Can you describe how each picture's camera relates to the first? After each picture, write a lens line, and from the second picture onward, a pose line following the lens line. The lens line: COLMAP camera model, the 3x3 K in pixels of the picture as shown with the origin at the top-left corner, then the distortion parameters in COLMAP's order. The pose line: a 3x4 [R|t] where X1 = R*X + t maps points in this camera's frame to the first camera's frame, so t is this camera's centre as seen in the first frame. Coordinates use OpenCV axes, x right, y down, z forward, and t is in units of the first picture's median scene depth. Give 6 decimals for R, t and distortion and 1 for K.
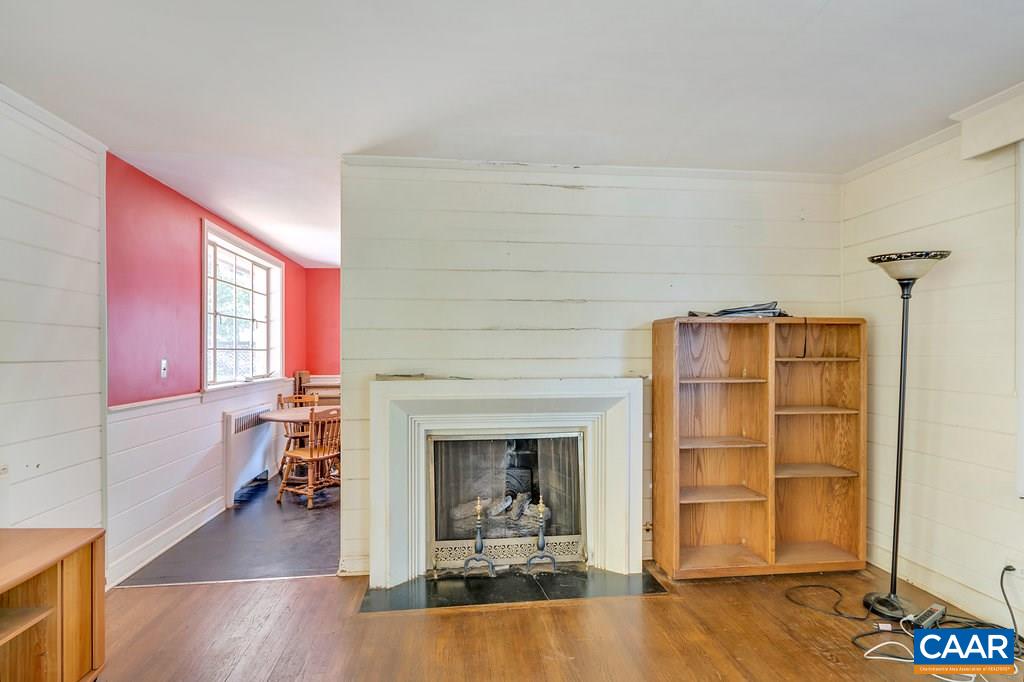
lens RADIAL K [[484.6, 0, 503.5], [0, 484.6, 355.0], [0, 0, 1]] dist [0.004814, -0.000408]
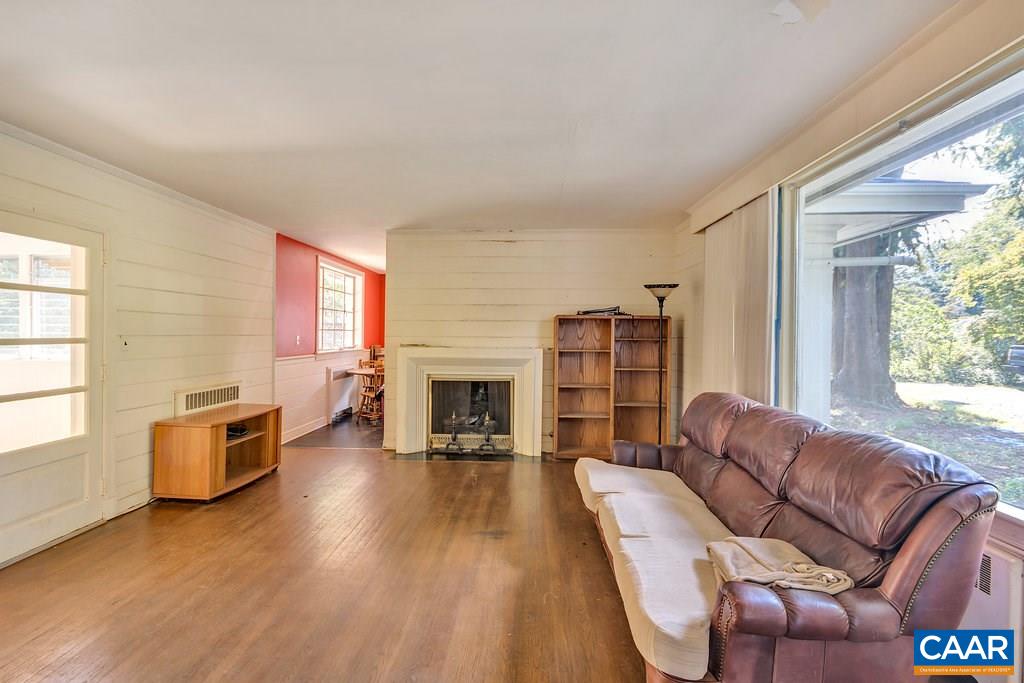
lens RADIAL K [[484.6, 0, 508.2], [0, 484.6, 335.2], [0, 0, 1]] dist [0.004814, -0.000408]
pose [[0.987102, 0.011872, -0.159652, 0.434923], [-0.012372, 0.999921, -0.002141, 0.003671], [0.159614, 0.004089, 0.987171, -0.783846]]
